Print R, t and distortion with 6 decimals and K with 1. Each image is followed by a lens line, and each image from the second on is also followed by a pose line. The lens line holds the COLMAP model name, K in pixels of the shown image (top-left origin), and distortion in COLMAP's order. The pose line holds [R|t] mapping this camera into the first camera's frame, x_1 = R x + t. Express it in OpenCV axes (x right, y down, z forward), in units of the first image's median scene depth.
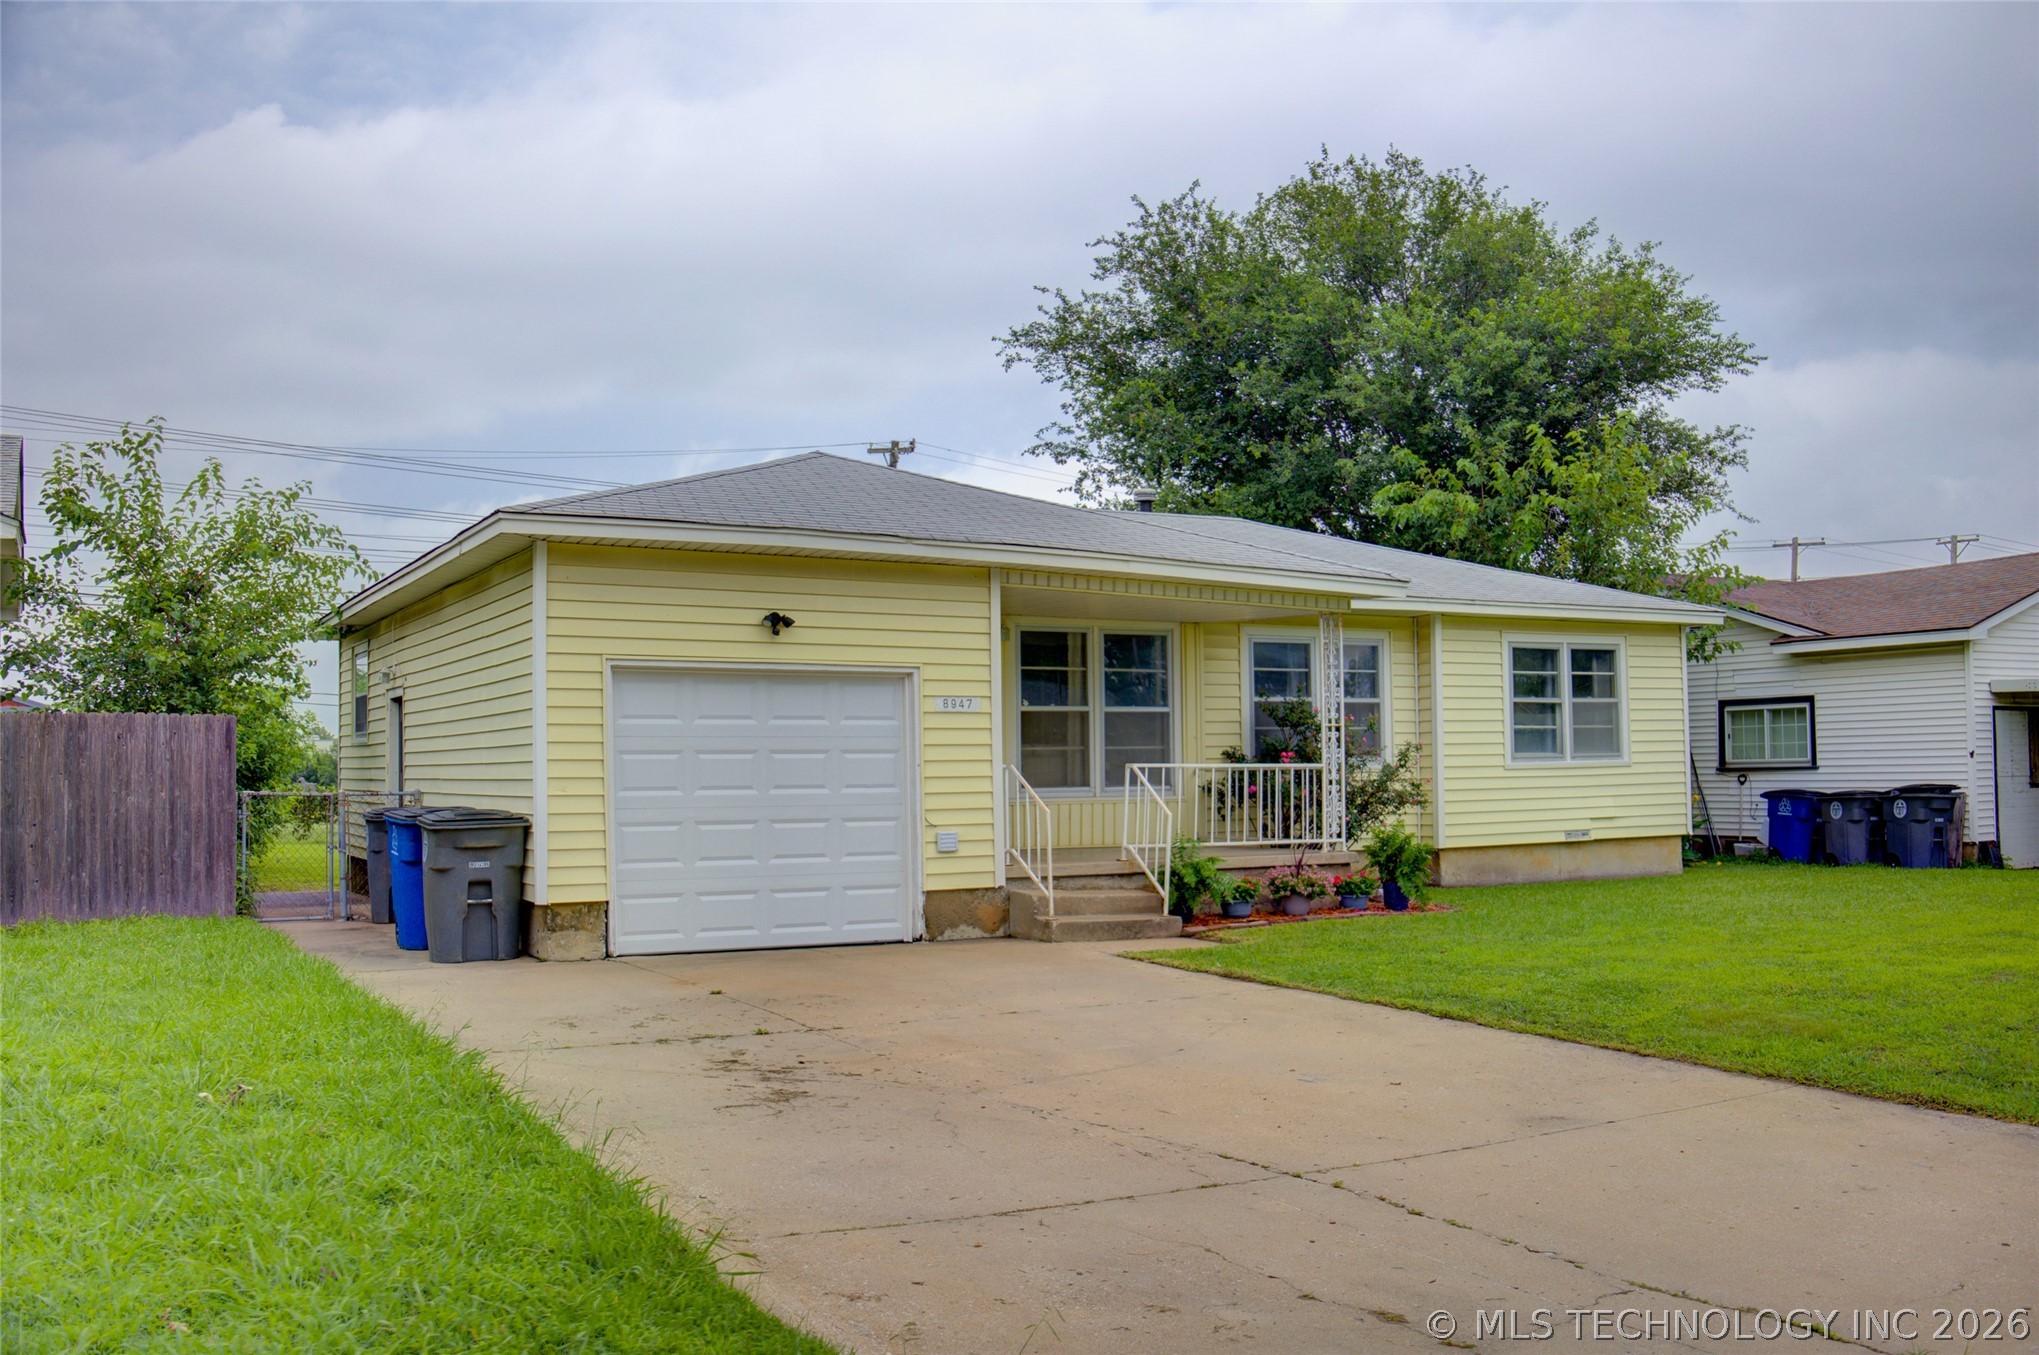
lens RADIAL K [[1780.9, 0, 1028.3], [0, 1780.9, 672.0], [0, 0, 1]] dist [-0.070453, -0.008485]
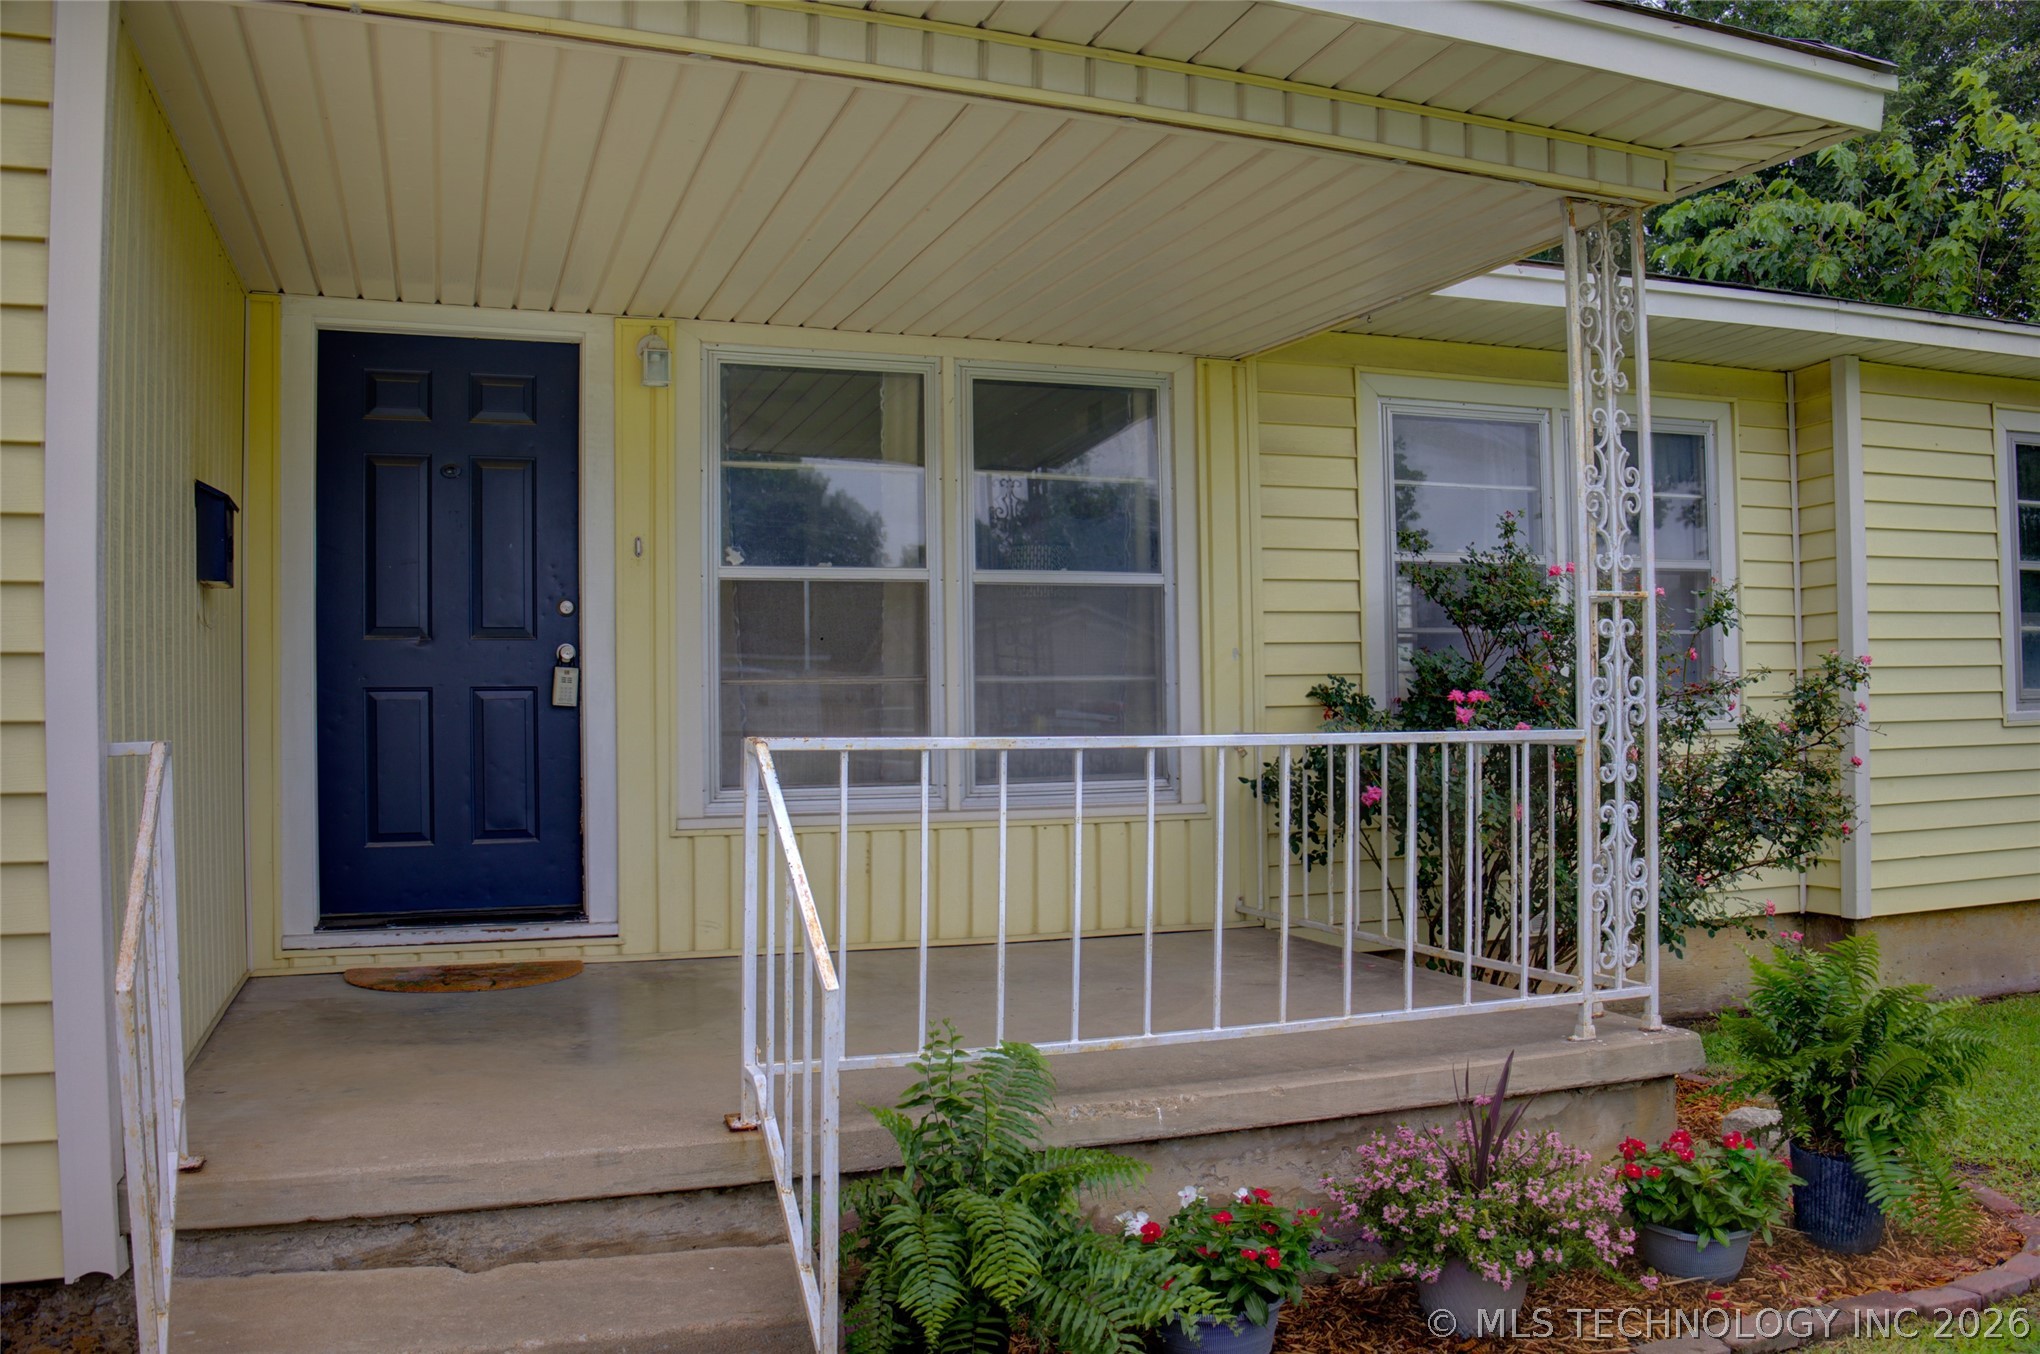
lens RADIAL K [[1605.4, 0, 1015.5], [0, 1605.4, 666.7], [0, 0, 1]] dist [-0.096371, 0.022072]
pose [[0.986178, -0.005148, -0.165609, 0.107614], [0.010288, 0.999491, 0.030196, 0.029932], [0.165370, -0.031483, 0.985729, 0.666918]]
